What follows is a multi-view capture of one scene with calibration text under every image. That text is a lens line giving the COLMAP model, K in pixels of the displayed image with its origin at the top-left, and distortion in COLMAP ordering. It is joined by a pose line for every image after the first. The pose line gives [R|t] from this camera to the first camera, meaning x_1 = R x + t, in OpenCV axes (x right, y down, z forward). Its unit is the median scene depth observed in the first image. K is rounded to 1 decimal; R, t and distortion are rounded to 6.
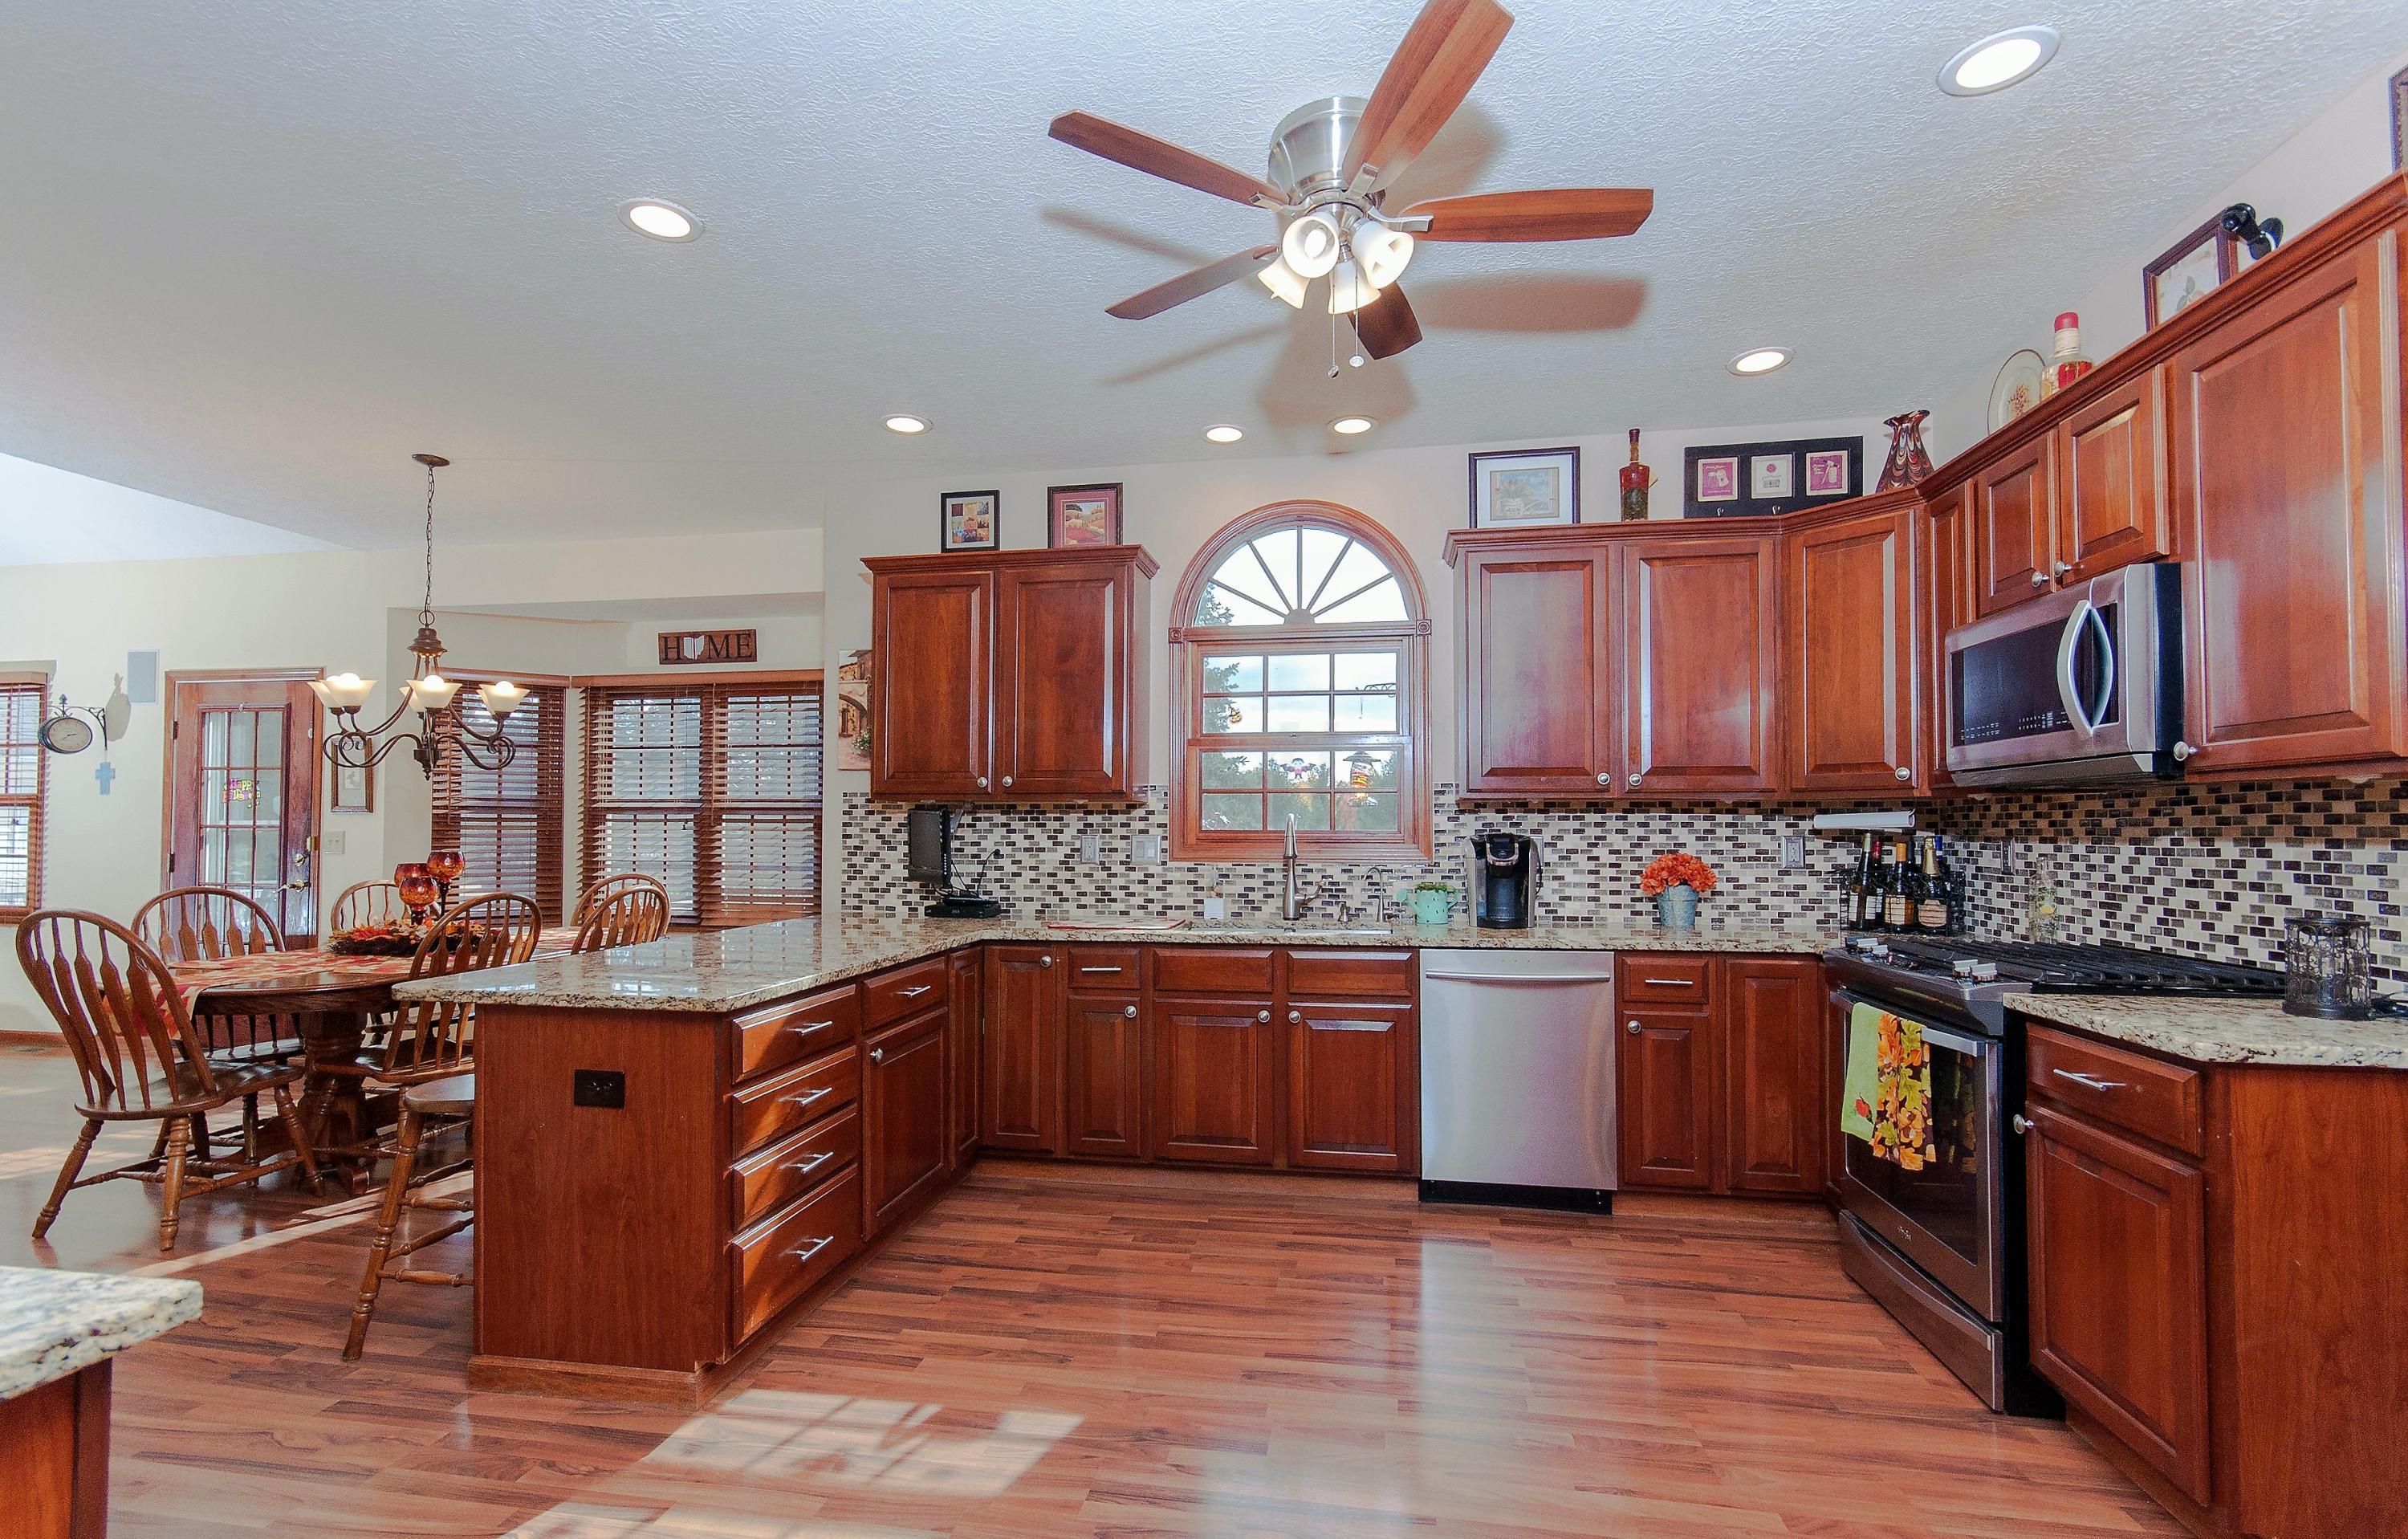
lens RADIAL K [[1088.1, 0, 1200.0], [0, 1088.1, 789.8], [0, 0, 1]] dist [0.004839, -0.000405]
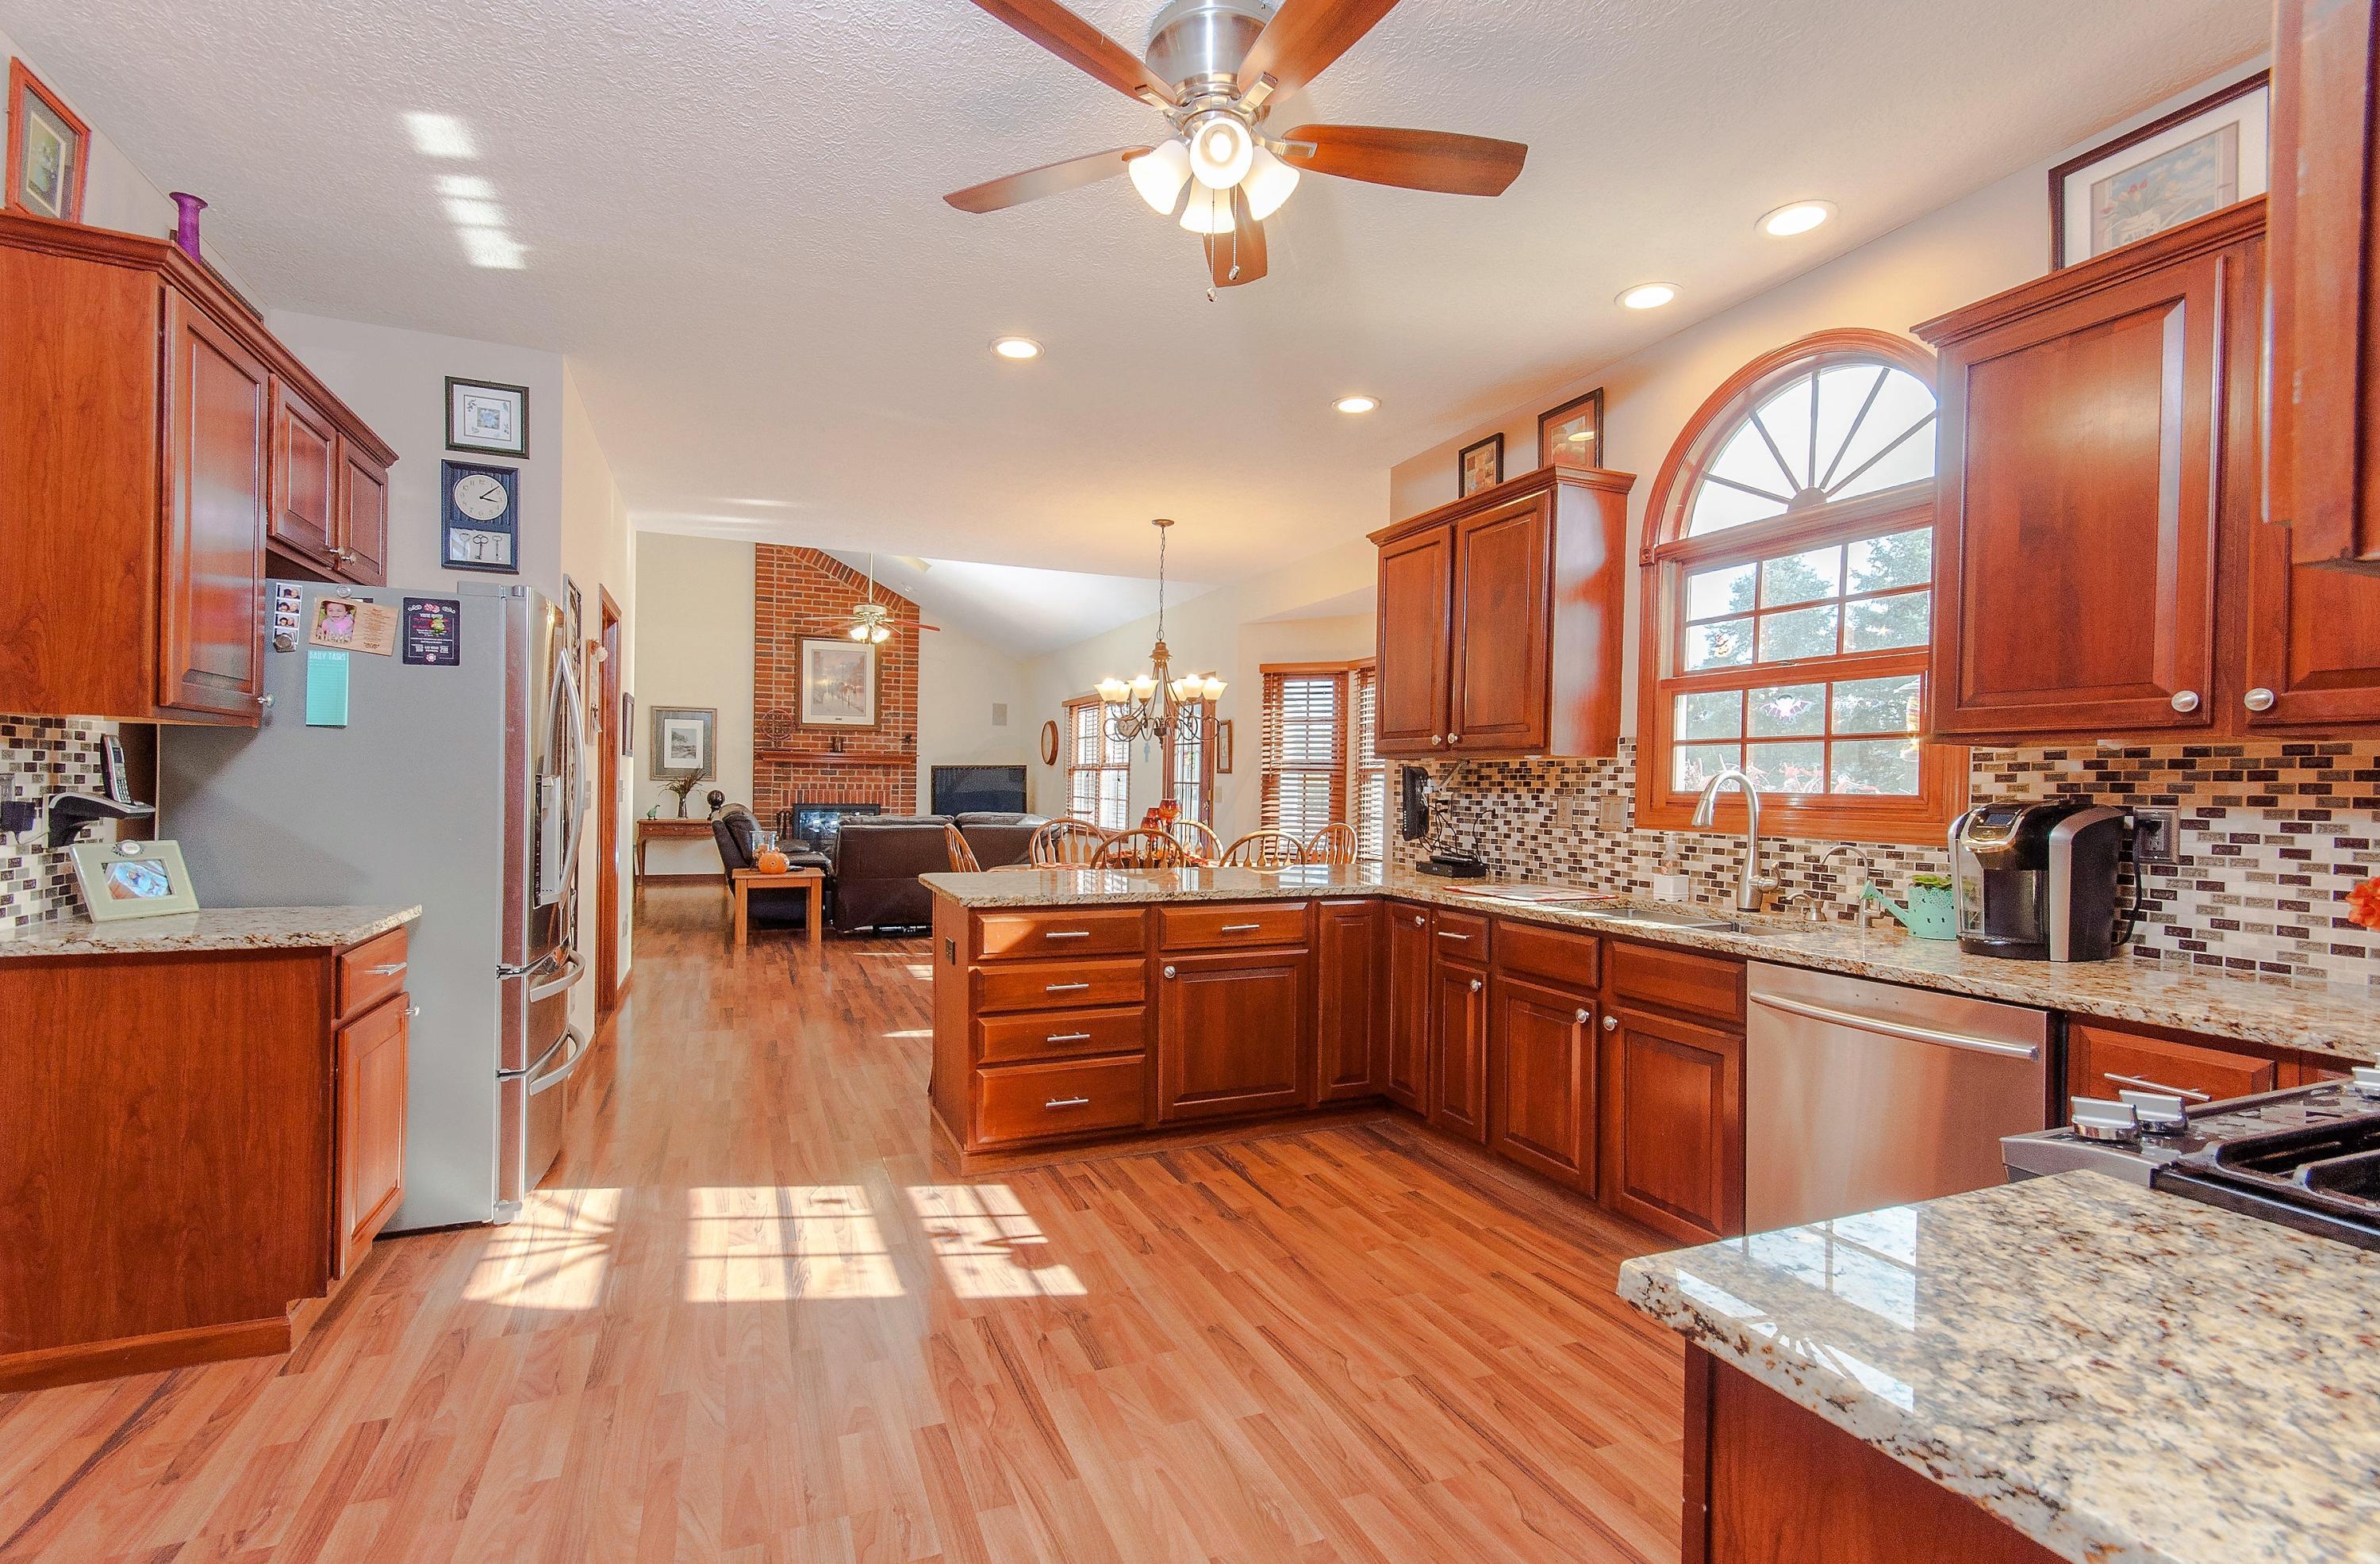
lens RADIAL K [[1086.6, 0, 1184.4], [0, 1086.6, 783.5], [0, 0, 1]] dist [0.018782, -0.000605]
pose [[0.539399, 0.005799, -0.842030, 0.504329], [0.018593, 0.999650, 0.018795, 0.009327], [0.841845, -0.025794, 0.539102, 0.261227]]
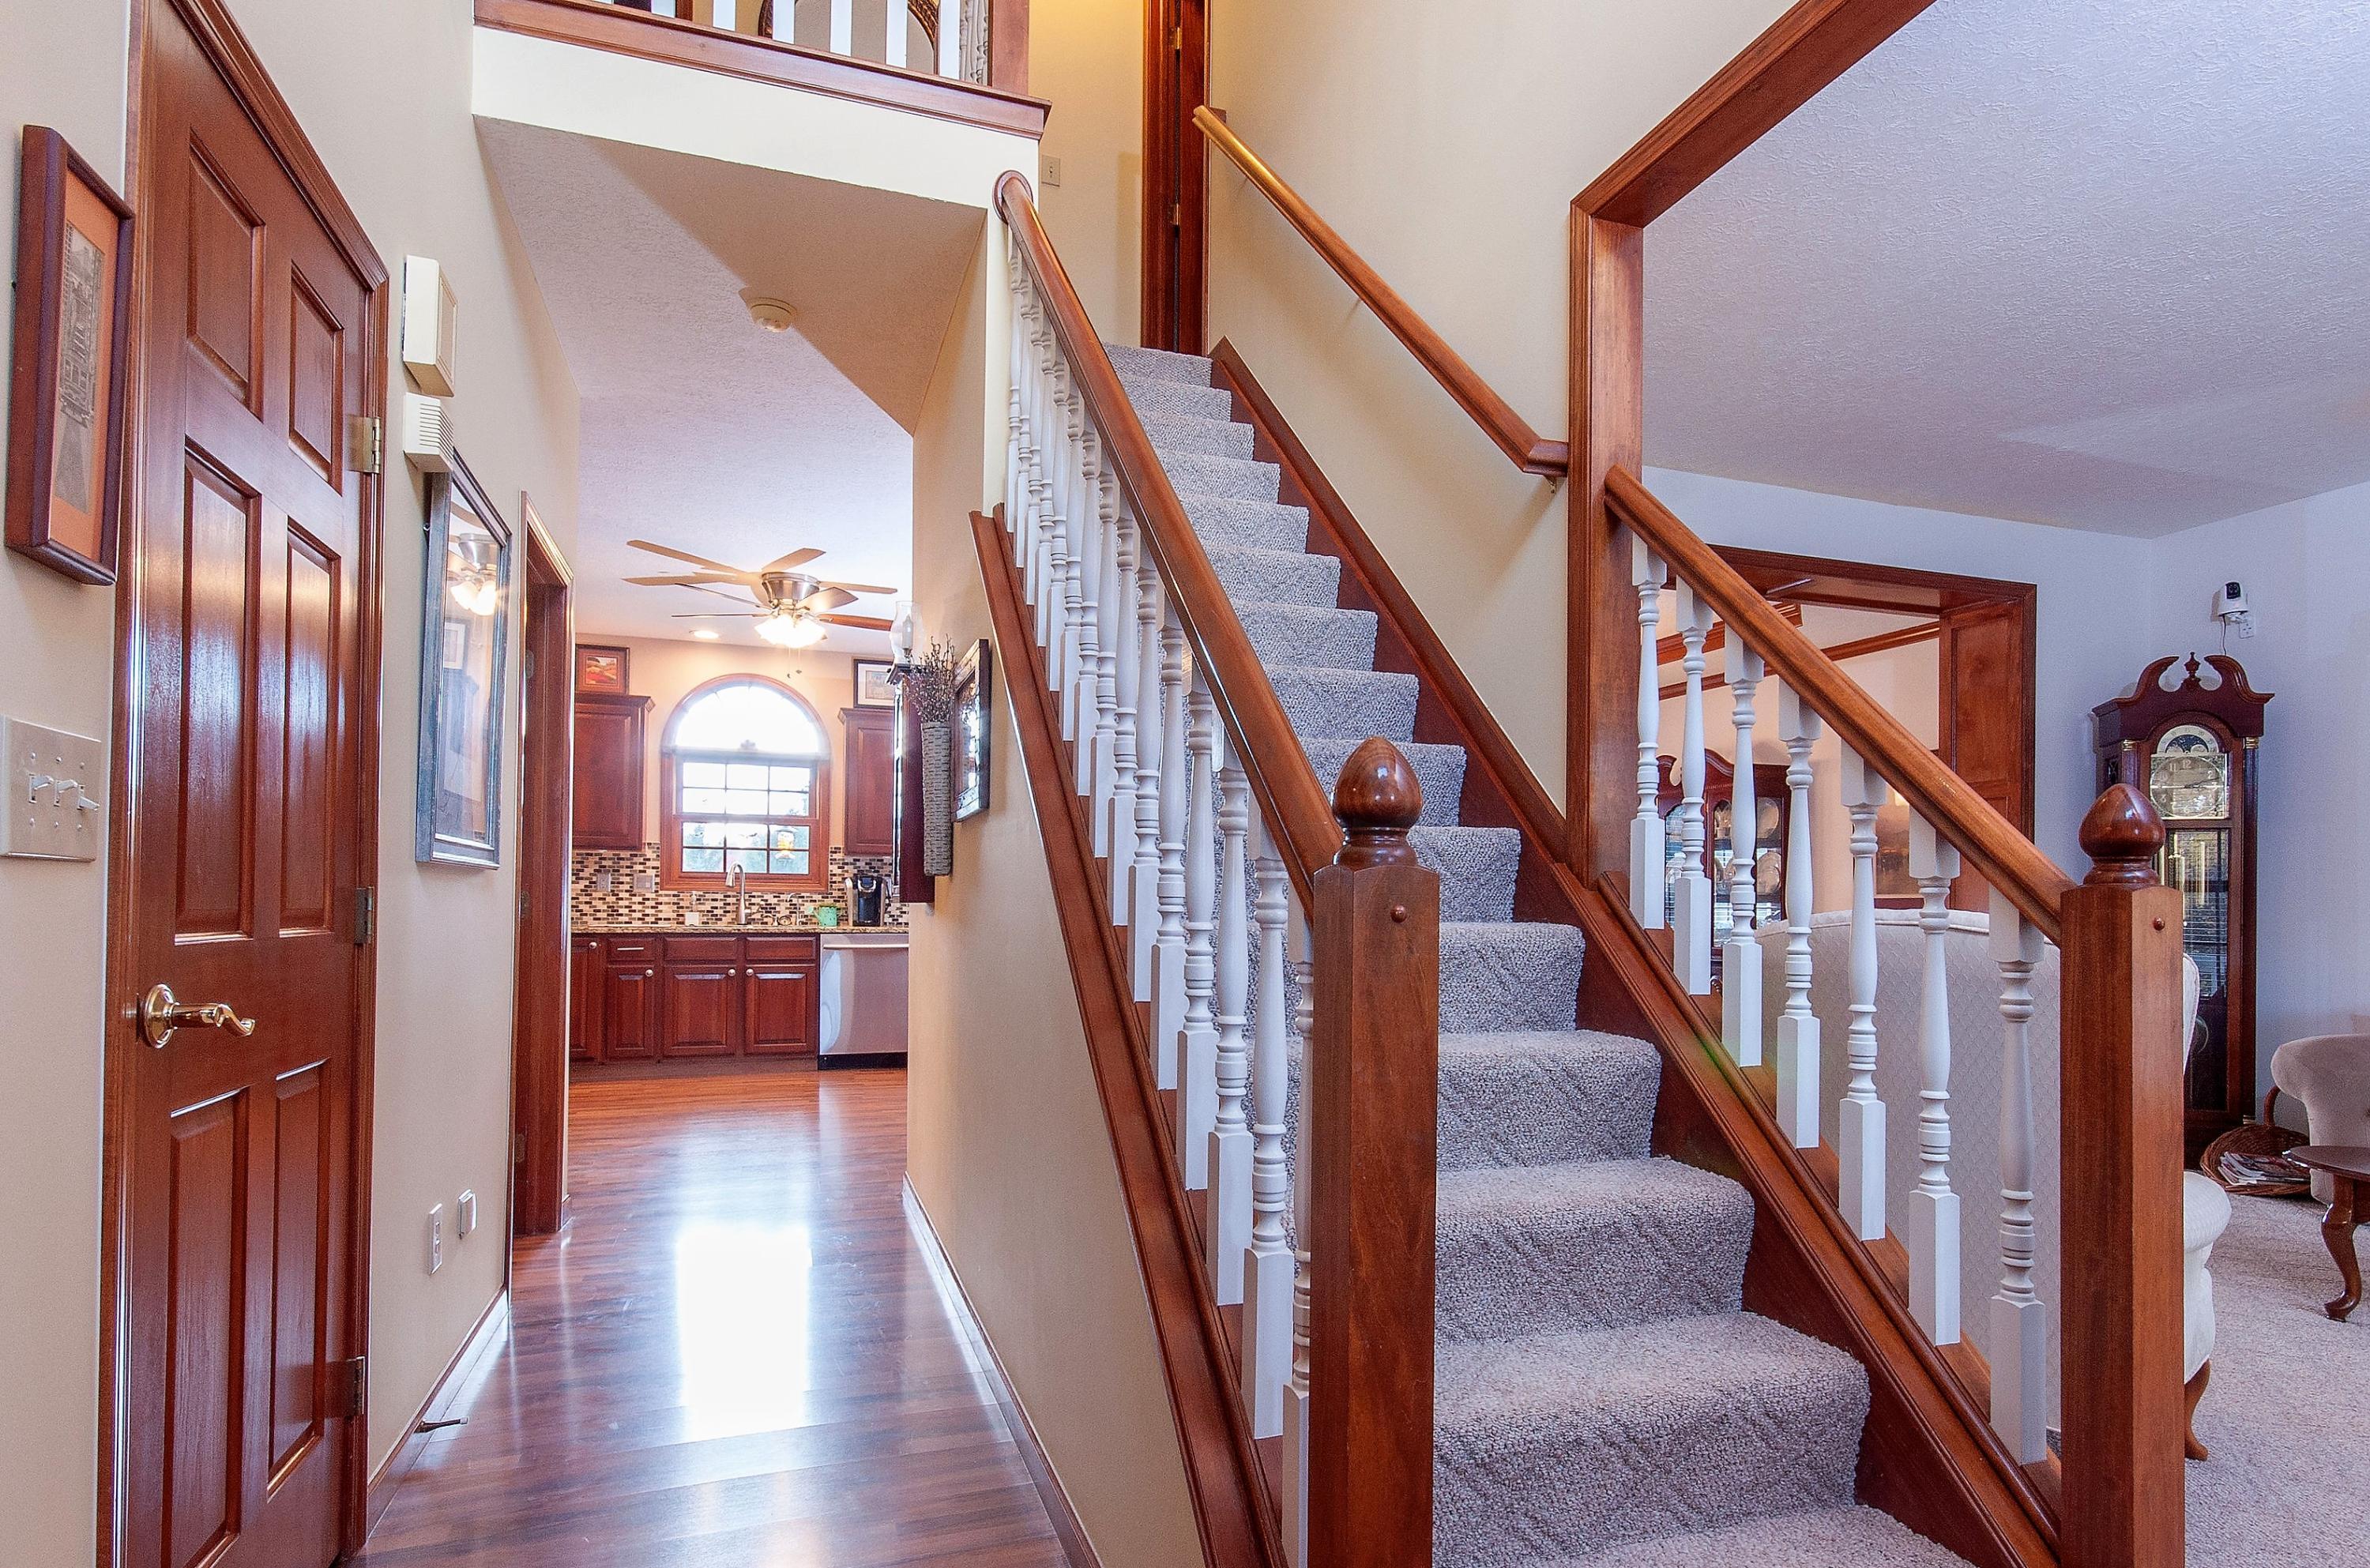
lens RADIAL K [[1082.2, 0, 1150.6], [0, 1082.2, 888.5], [0, 0, 1]] dist [0.018782, -0.000605]
pose [[0.873307, 0.014007, 0.486969, -0.181883], [-0.027467, 0.999412, 0.020512, 0.010454], [-0.486396, -0.031289, 0.873178, -0.772240]]
